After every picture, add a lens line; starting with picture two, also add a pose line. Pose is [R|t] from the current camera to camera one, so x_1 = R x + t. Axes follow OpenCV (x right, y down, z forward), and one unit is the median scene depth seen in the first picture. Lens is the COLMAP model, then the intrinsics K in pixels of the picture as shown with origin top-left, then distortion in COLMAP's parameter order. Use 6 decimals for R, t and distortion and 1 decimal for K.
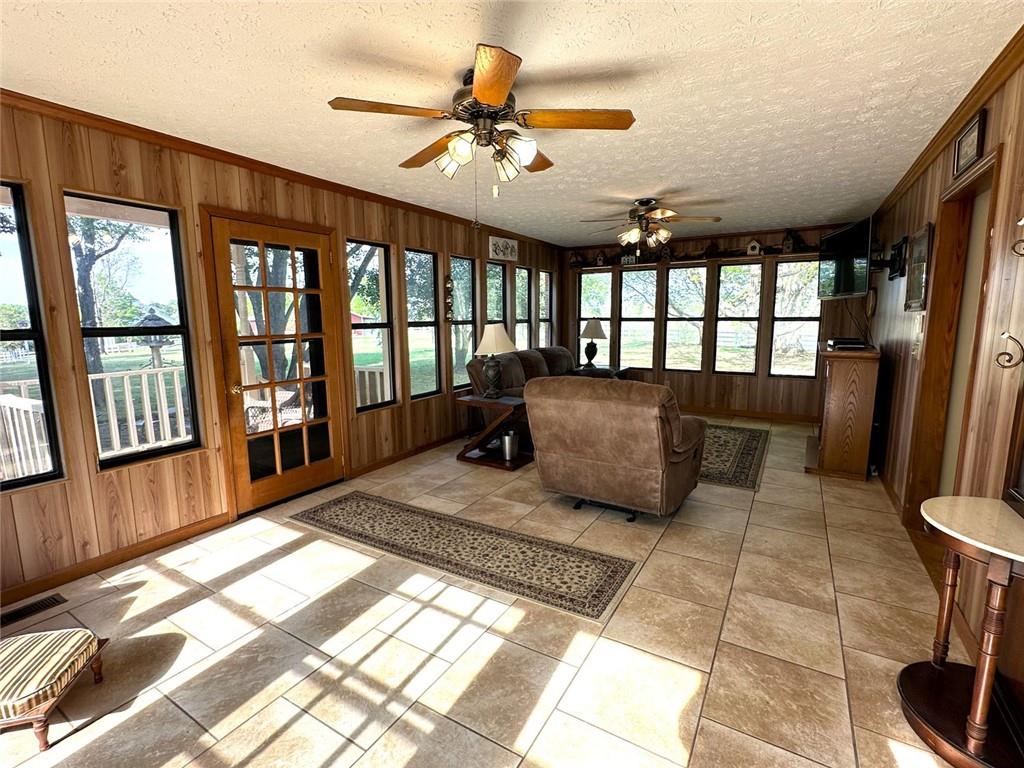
lens RADIAL K [[471.5, 0, 514.9], [0, 471.5, 383.4], [0, 0, 1]] dist [-0.005105, 0.000649]
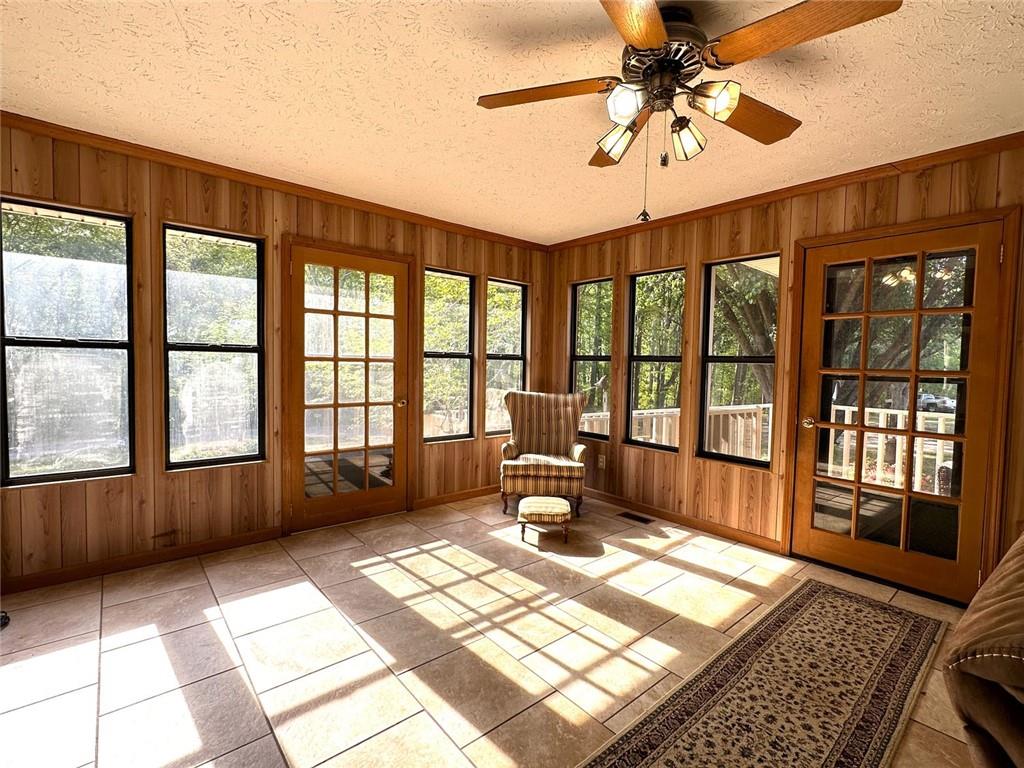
lens RADIAL K [[471.5, 0, 508.8], [0, 471.5, 384.6], [0, 0, 1]] dist [-0.005105, 0.000649]
pose [[-0.325226, 0.049180, -0.944357, 0.692458], [-0.152313, 0.982883, 0.103641, -0.096512], [0.933289, 0.177545, -0.312168, 0.985757]]
